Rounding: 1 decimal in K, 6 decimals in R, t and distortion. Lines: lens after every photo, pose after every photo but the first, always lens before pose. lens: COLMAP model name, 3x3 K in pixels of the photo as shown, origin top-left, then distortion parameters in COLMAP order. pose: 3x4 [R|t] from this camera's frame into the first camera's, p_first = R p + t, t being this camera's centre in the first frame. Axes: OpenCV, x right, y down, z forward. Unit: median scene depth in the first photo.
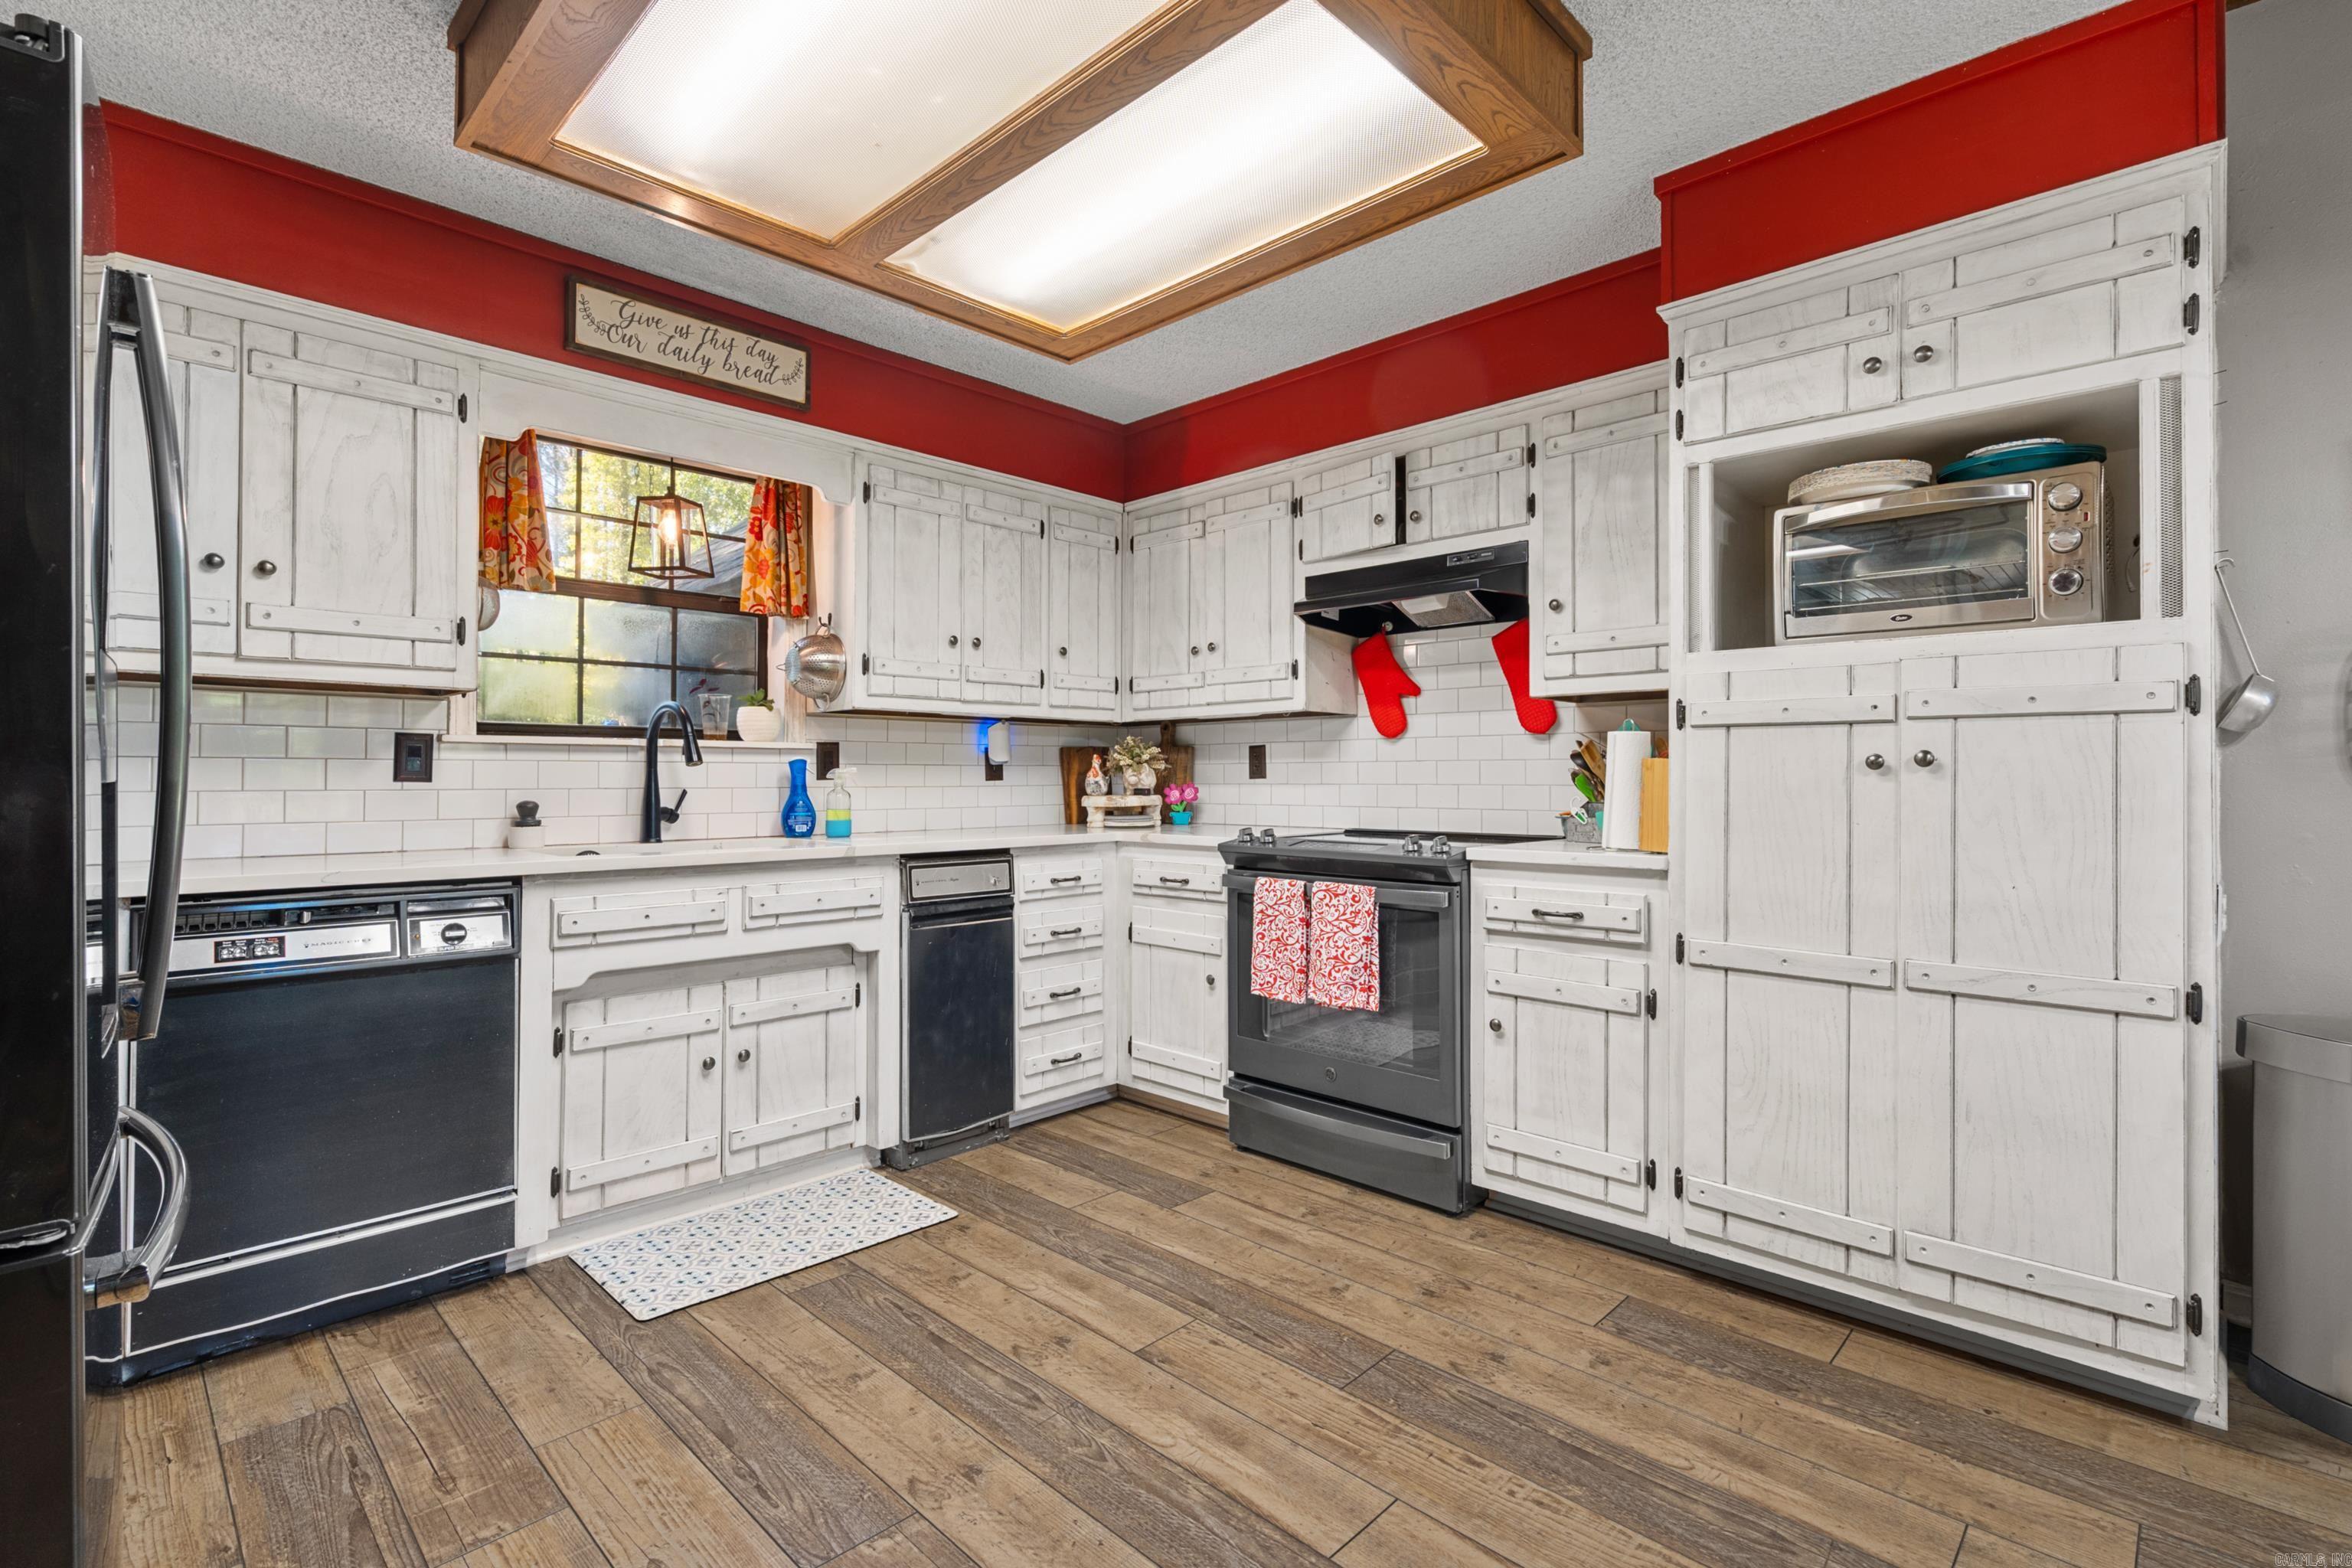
lens RADIAL K [[1075.2, 0, 1184.1], [0, 1075.2, 763.2], [0, 0, 1]] dist [-0.008330, 0.002690]
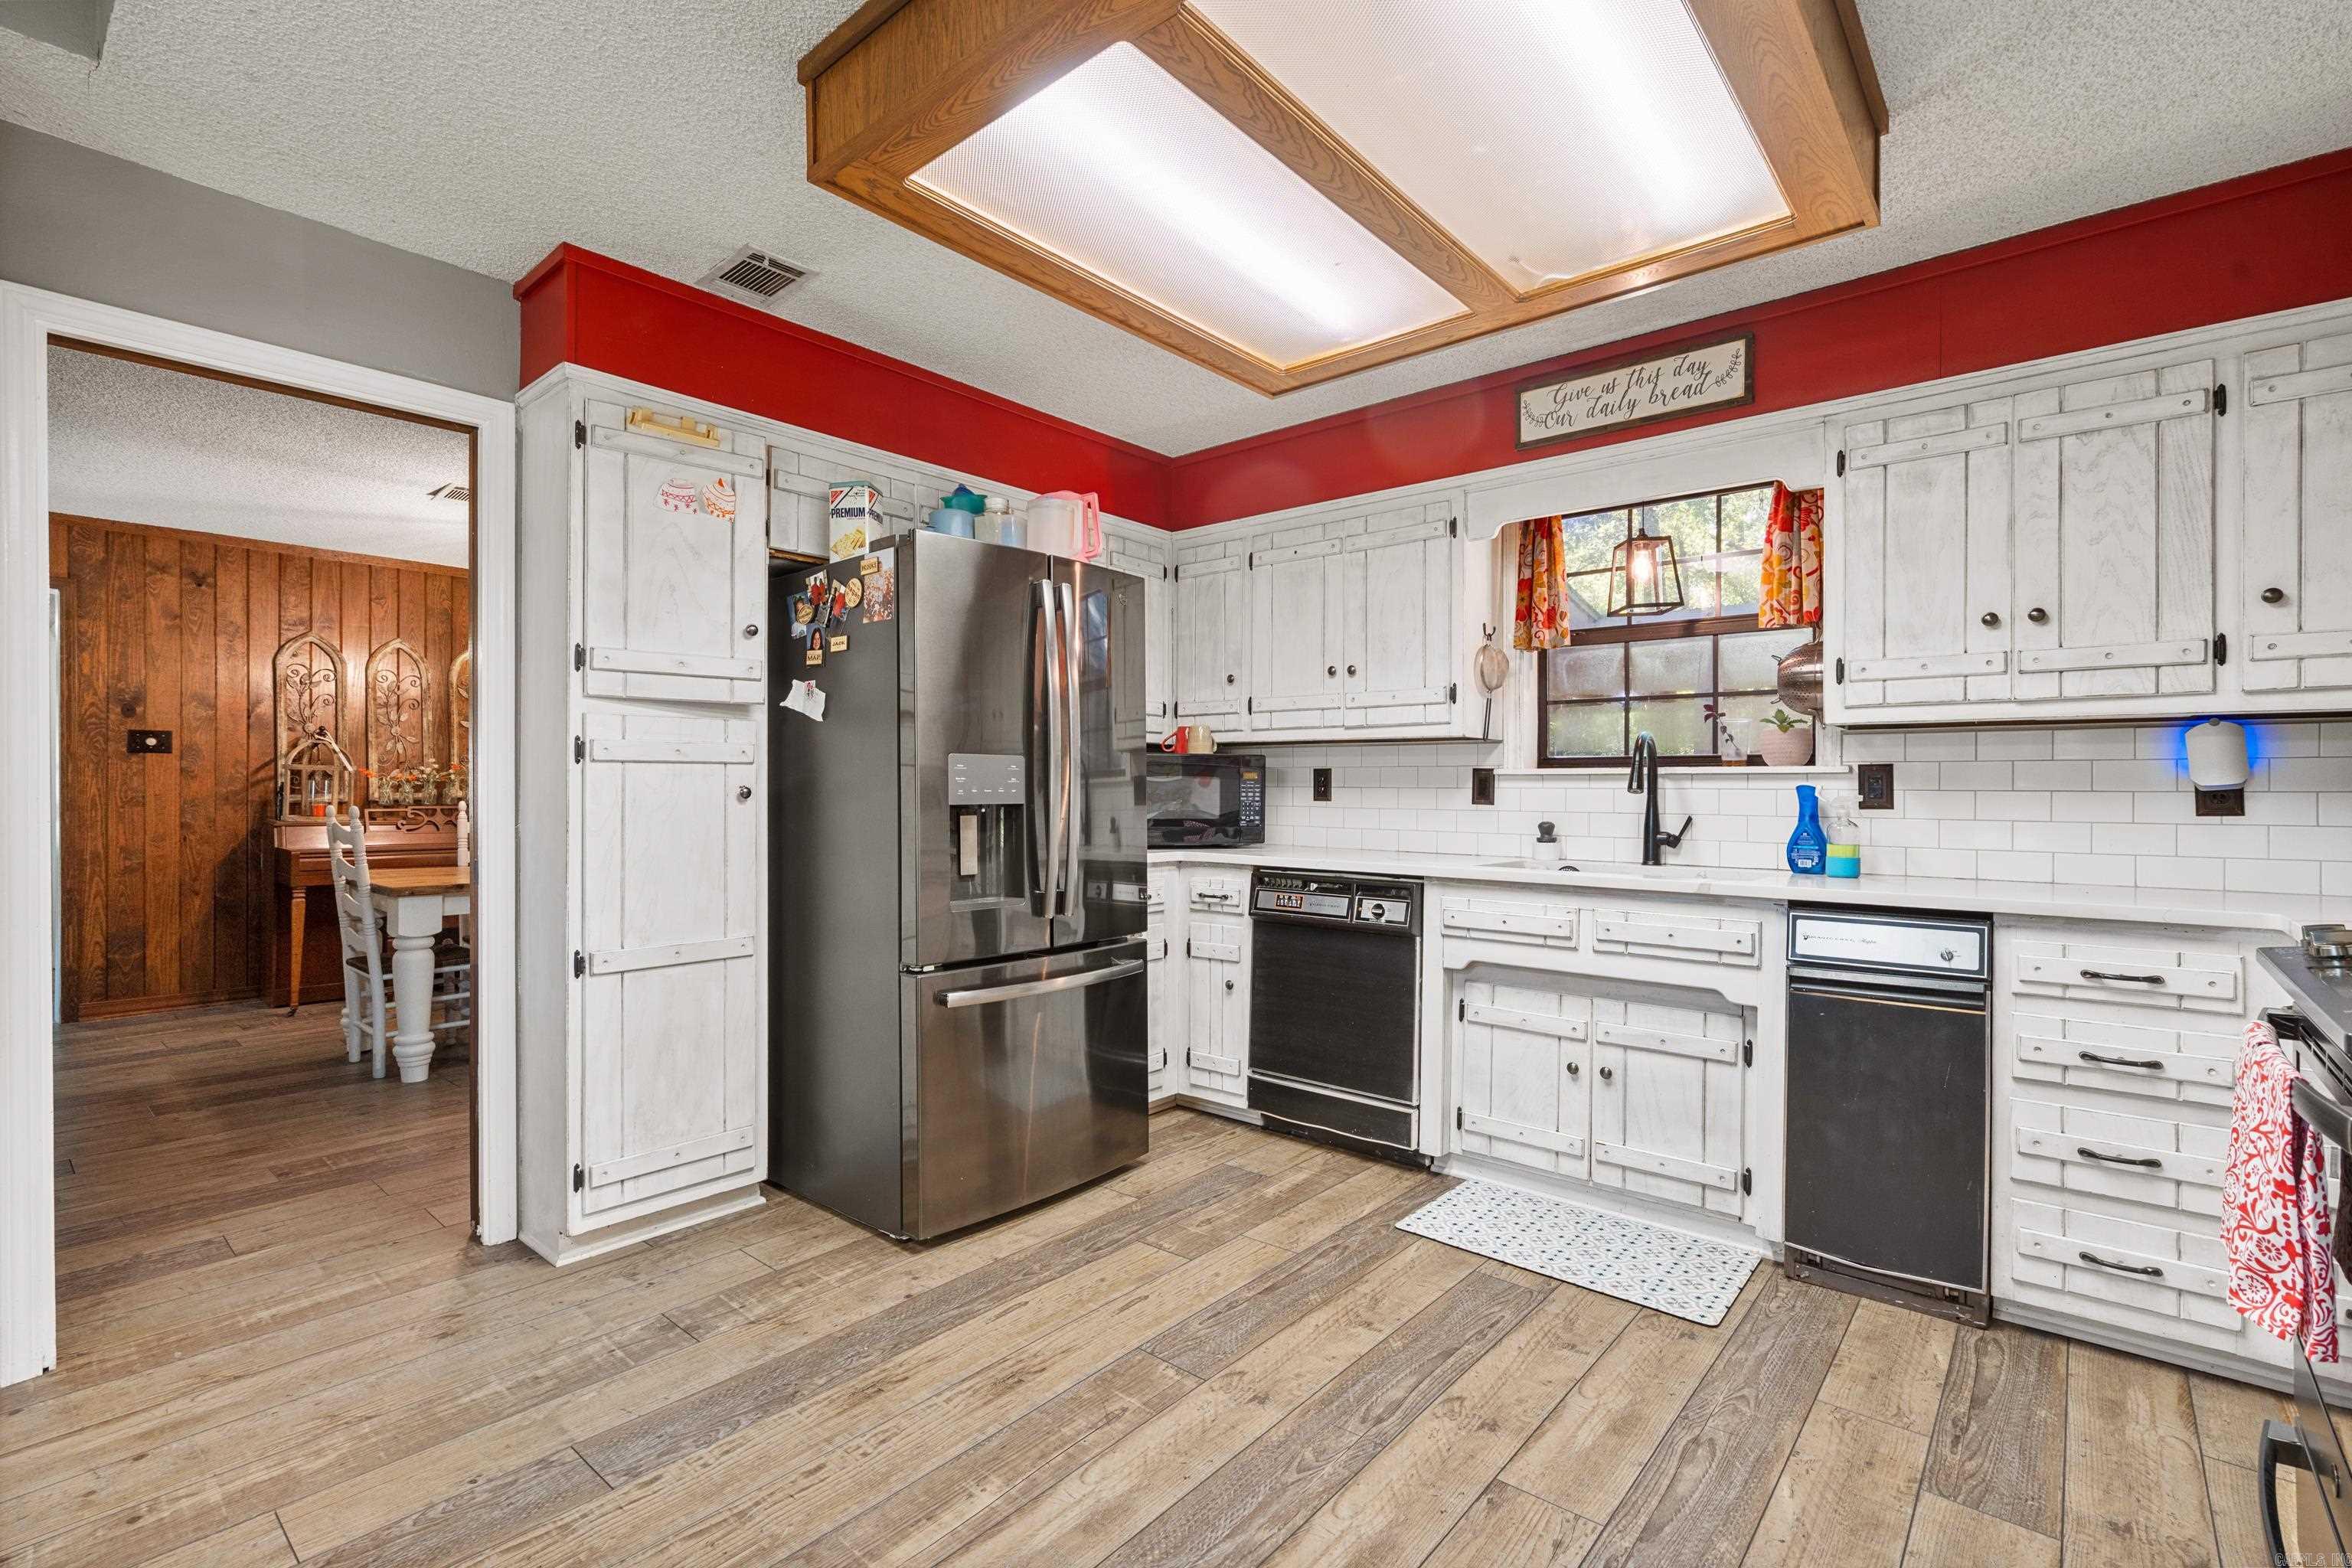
lens RADIAL K [[1075.2, 0, 1175.8], [0, 1075.2, 792.4], [0, 0, 1]] dist [-0.008330, 0.002690]
pose [[0.050967, 0.000044, -0.998700, 0.591873], [0.002810, 0.999996, 0.000187, 0.000387], [0.998696, -0.002816, 0.050966, 0.522586]]
